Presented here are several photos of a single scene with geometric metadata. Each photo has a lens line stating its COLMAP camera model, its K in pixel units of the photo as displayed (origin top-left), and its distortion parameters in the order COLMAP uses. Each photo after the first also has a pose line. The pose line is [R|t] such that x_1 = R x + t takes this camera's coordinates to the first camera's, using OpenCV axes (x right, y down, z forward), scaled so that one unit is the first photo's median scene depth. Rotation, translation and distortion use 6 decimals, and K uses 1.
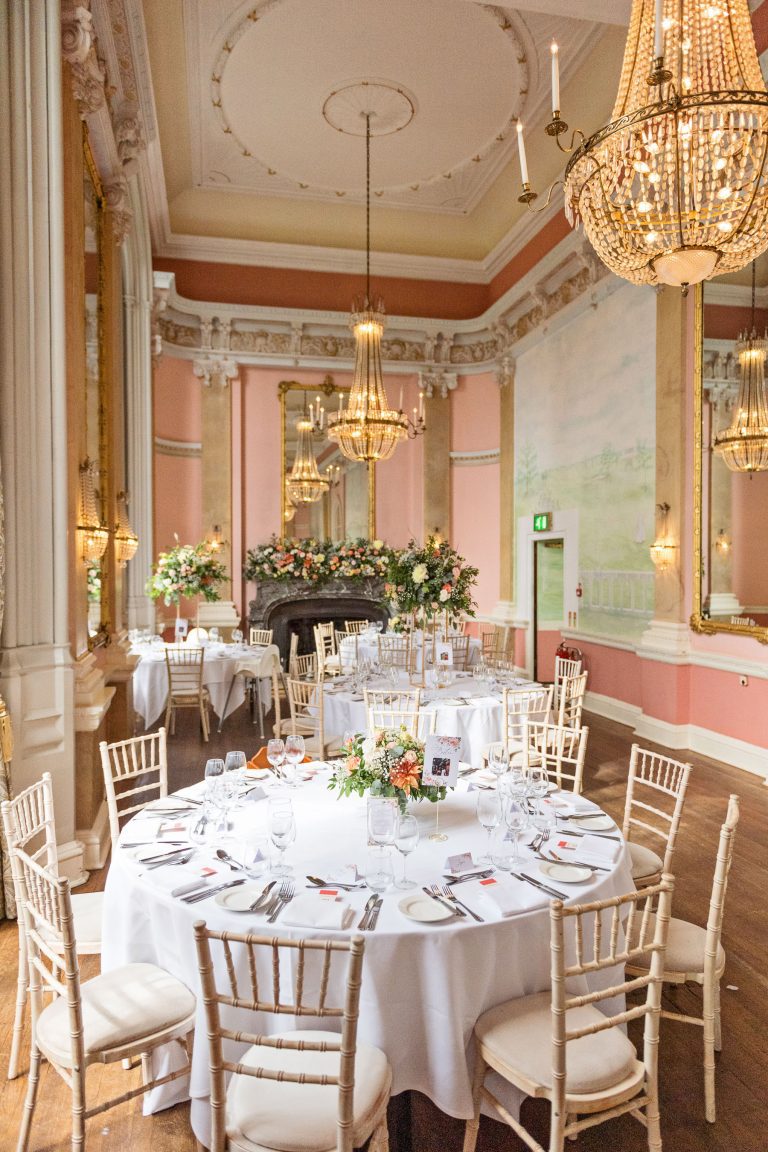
lens RADIAL K [[777.6, 0, 386.5], [0, 777.6, 579.2], [0, 0, 1]] dist [0.002618, -0.000973]
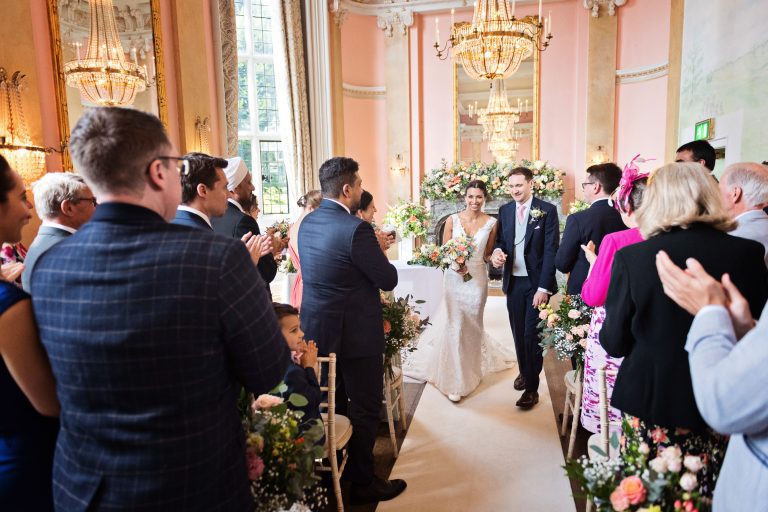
lens RADIAL K [[518.4, 0, 384.0], [0, 518.4, 256.0], [0, 0, 1]] dist [0.002618, -0.000973]
pose [[0.901517, 0.032629, -0.431511, 0.128166], [0.015579, 0.994060, 0.107715, 0.001472], [0.432463, -0.103830, 0.895654, 0.272624]]
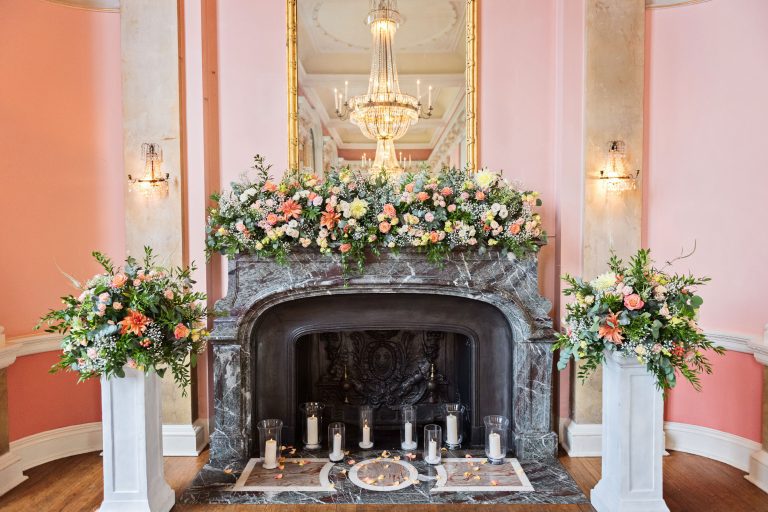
lens RADIAL K [[518.4, 0, 384.0], [0, 518.4, 256.0], [0, 0, 1]] dist [0.002618, -0.000973]
pose [[0.975374, 0.005841, -0.220482, -0.000954], [0.000490, 0.999589, 0.028650, -0.008014], [0.220558, -0.028052, 0.974970, 0.781788]]
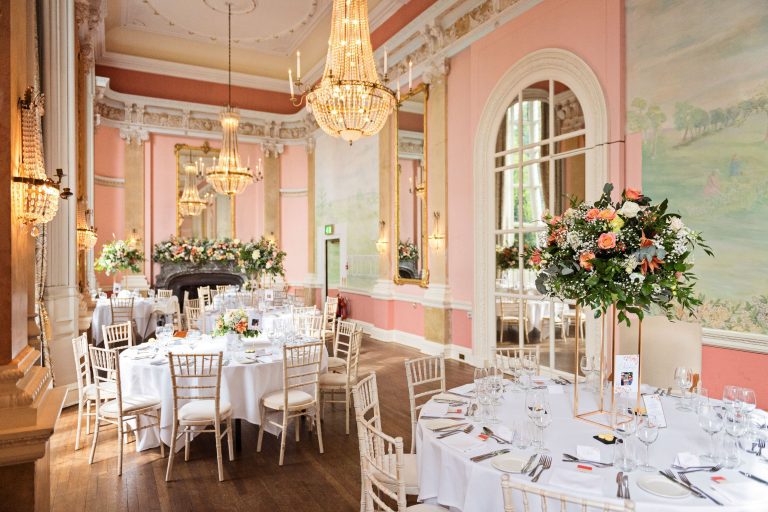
lens RADIAL K [[518.4, 0, 384.0], [0, 518.4, 256.0], [0, 0, 1]] dist [0.002618, -0.000973]
pose [[0.966495, -0.000810, 0.256684, 0.010933], [0.006253, 0.999773, -0.020389, 0.014717], [-0.256609, 0.021311, 0.966280, -0.214010]]
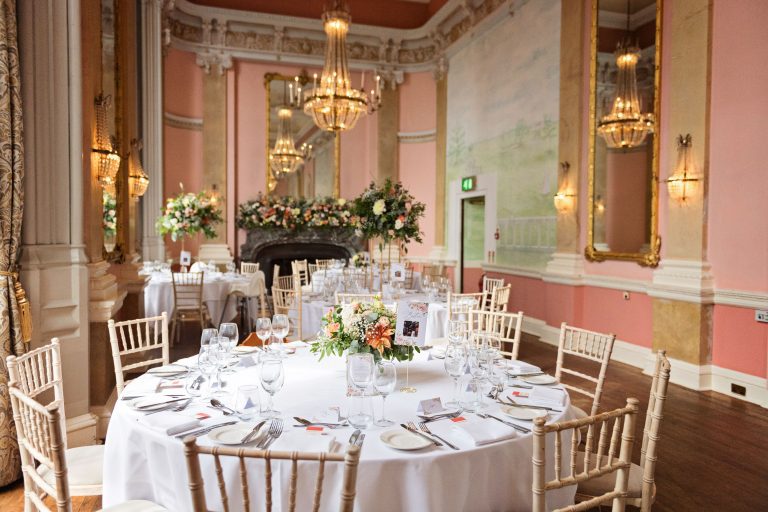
lens RADIAL K [[576.8, 0, 384.0], [0, 576.8, 256.0], [0, 0, 1]] dist [0.001089, -0.001979]
pose [[0.997563, 0.007021, 0.069414, -0.007719], [-0.008273, 0.999808, 0.017765, 0.031638], [-0.069276, -0.018296, 0.997430, 0.042084]]
